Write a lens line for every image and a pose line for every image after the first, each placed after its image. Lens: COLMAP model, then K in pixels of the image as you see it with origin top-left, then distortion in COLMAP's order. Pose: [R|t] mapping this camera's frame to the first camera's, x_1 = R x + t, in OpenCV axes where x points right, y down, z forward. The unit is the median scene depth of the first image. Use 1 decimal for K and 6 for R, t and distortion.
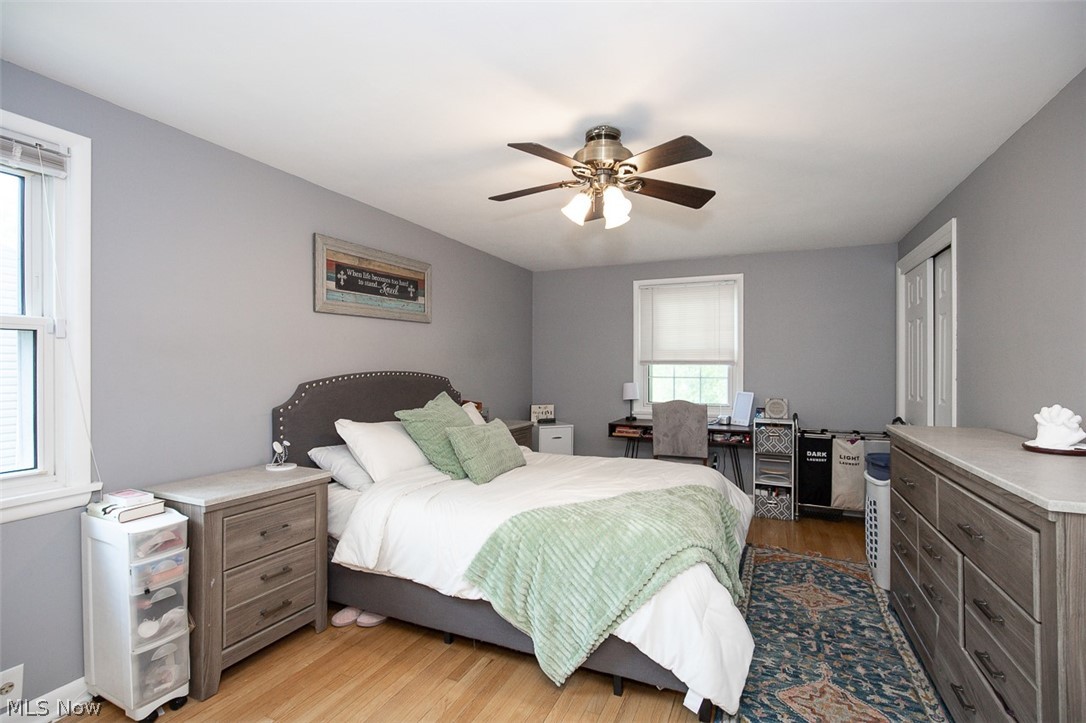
lens RADIAL K [[494.8, 0, 539.7], [0, 494.8, 362.4], [0, 0, 1]] dist [-0.013089, 0.002878]
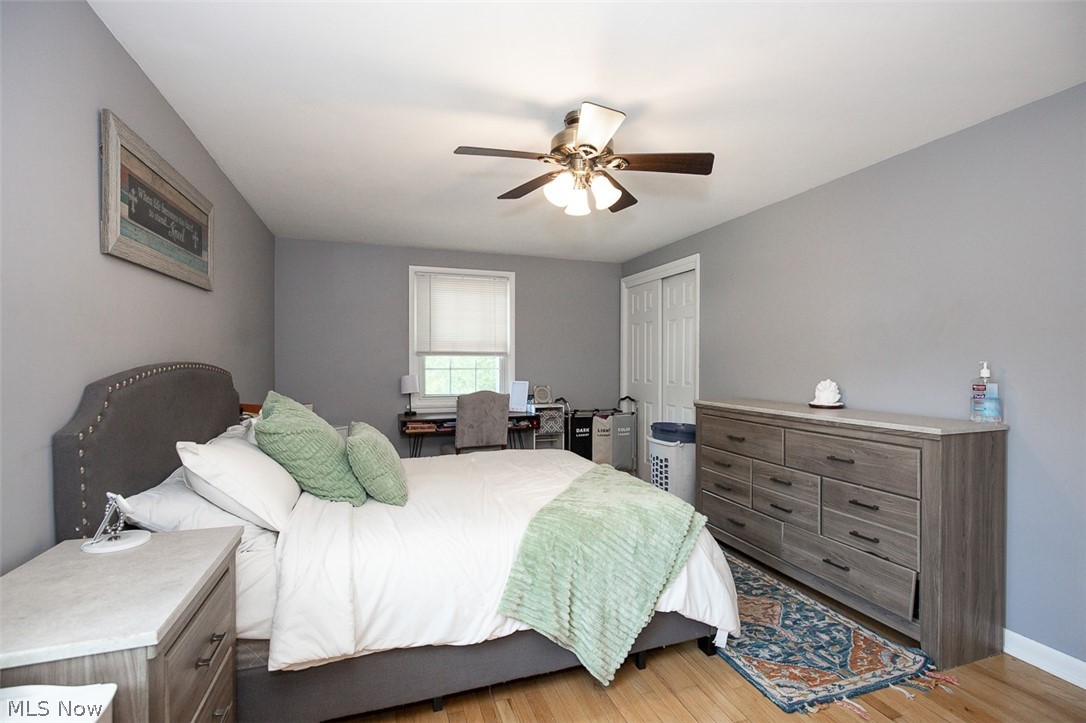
lens RADIAL K [[494.8, 0, 543.8], [0, 494.8, 365.0], [0, 0, 1]] dist [-0.013089, 0.002878]
pose [[0.726512, -0.006912, 0.687118, -0.359507], [-0.006009, 0.999847, 0.016412, 0.007474], [-0.687127, -0.016052, 0.726360, 0.199724]]
